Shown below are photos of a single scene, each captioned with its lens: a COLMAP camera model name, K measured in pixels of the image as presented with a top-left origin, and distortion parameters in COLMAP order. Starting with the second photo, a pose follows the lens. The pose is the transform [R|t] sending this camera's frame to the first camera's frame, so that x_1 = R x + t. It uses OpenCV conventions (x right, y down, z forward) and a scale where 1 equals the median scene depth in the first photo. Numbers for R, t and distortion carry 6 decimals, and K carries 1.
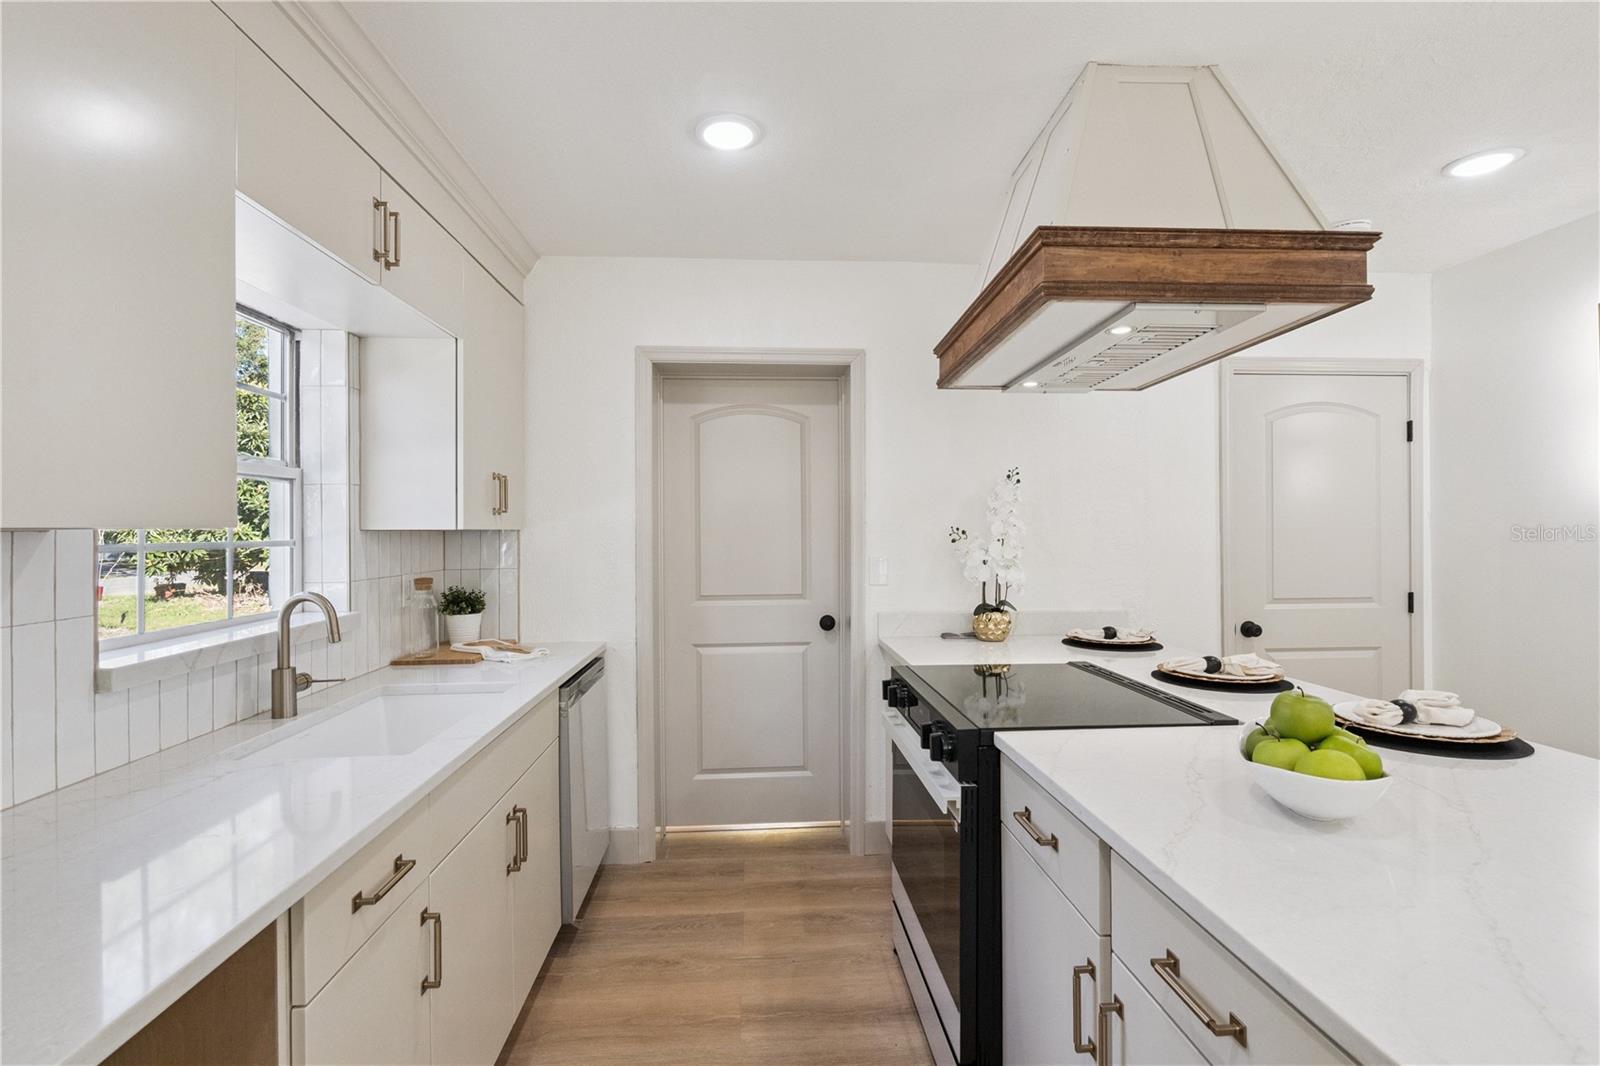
lens RADIAL K [[718.9, 0, 793.6], [0, 718.9, 528.4], [0, 0, 1]] dist [-0.000652, 0.000004]
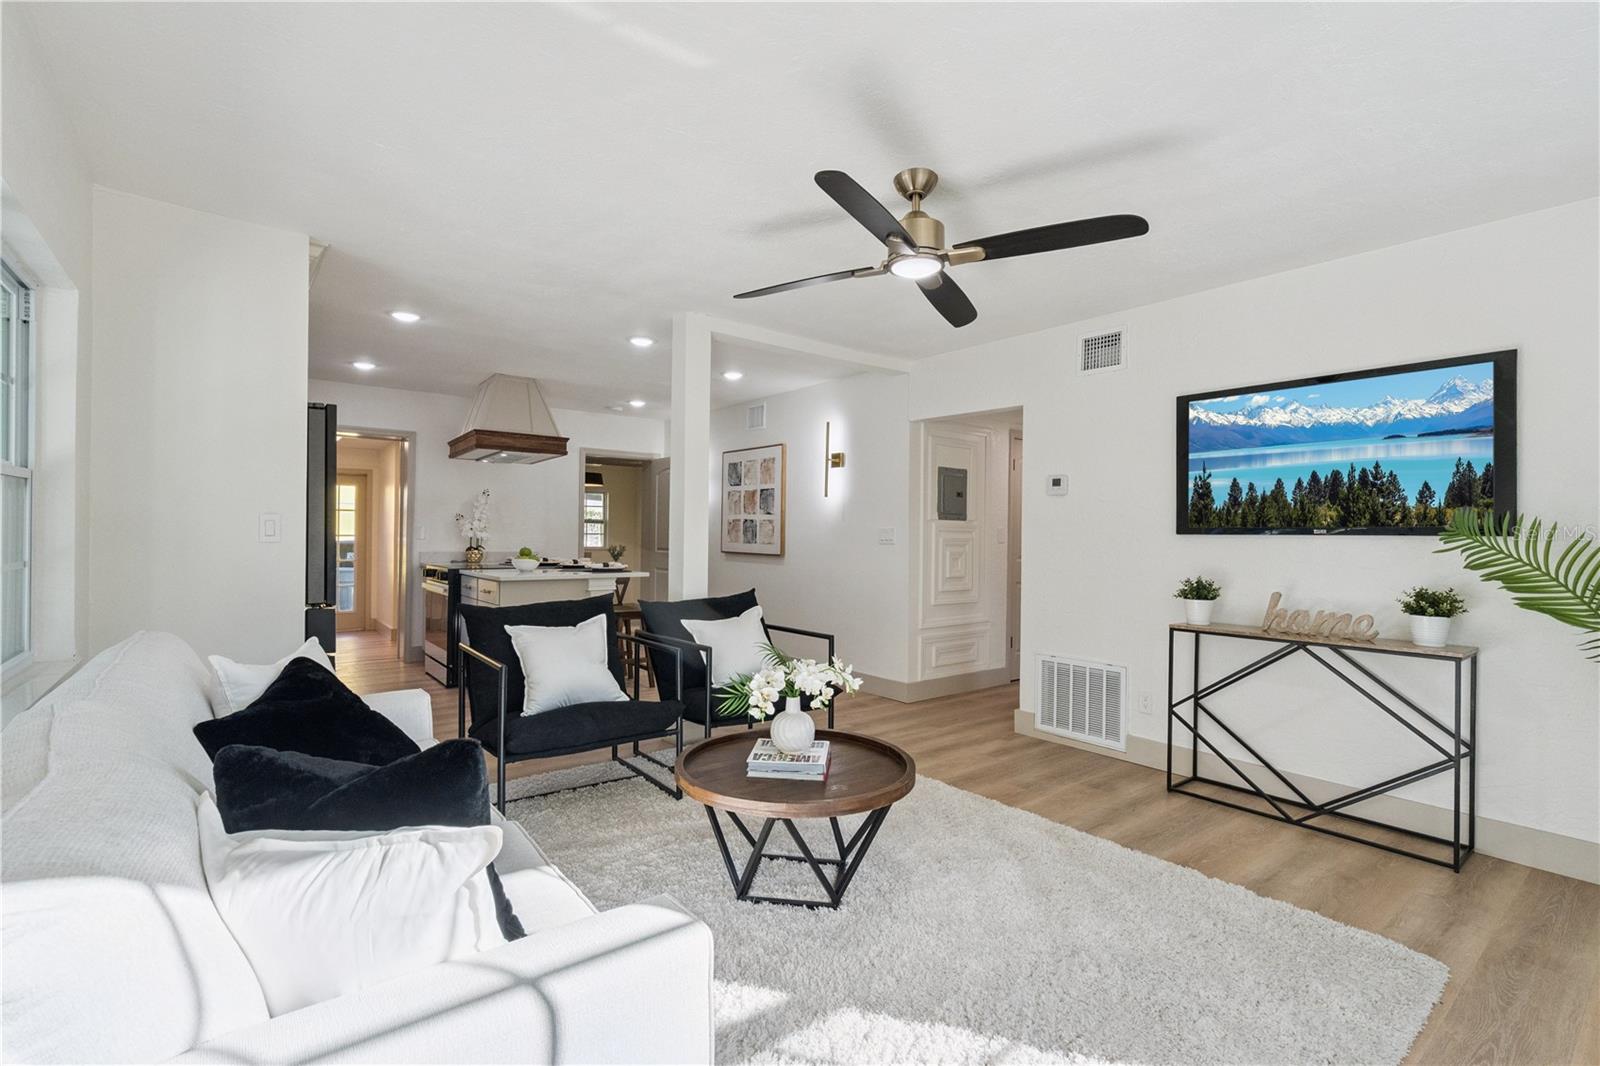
lens RADIAL K [[732.0, 0, 800.0], [0, 732.0, 533.0], [0, 0, 1]] dist [0.001061, 0.000088]
pose [[0.825070, 0.017533, 0.564758, -0.232398], [-0.019804, 0.999802, -0.002107, 0.050525], [-0.564683, -0.009446, 0.825254, -1.835244]]
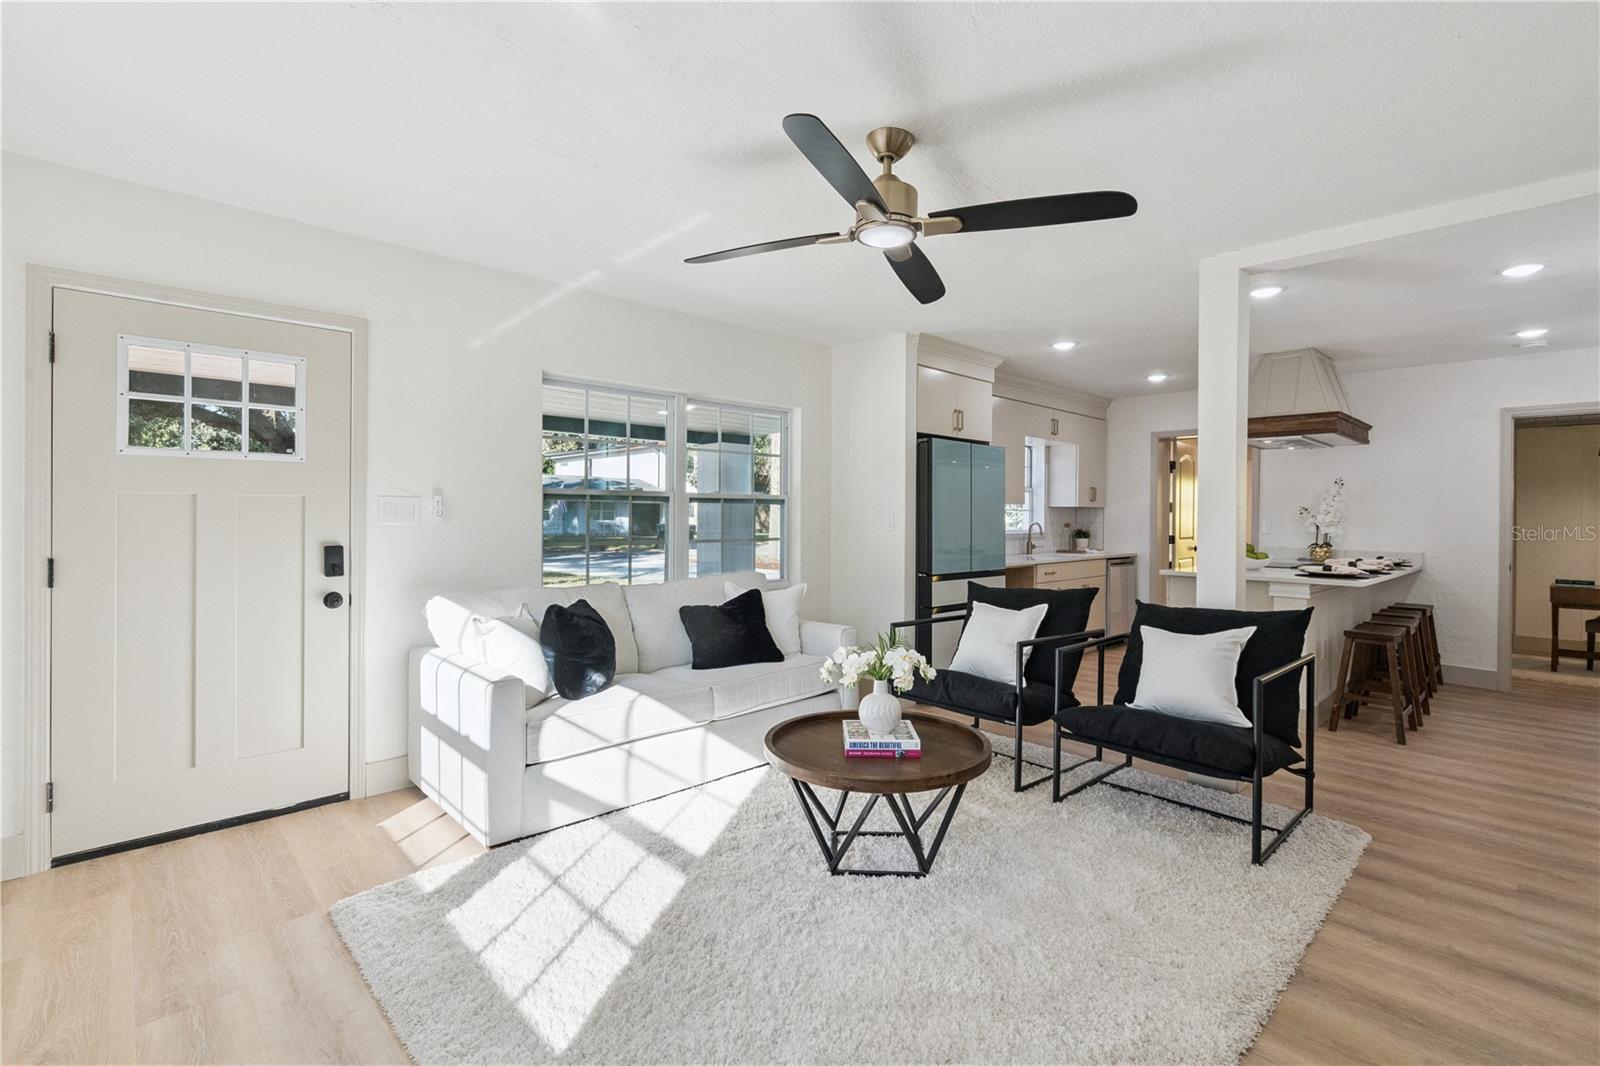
lens RADIAL K [[724.0, 0, 794.7], [0, 724.0, 515.7], [0, 0, 1]] dist [0.000117, 0.000016]
pose [[0.636168, 0.011962, -0.771458, 1.071512], [-0.011040, 0.999919, 0.006400, 0.031226], [0.771472, 0.004446, 0.636248, -1.764182]]
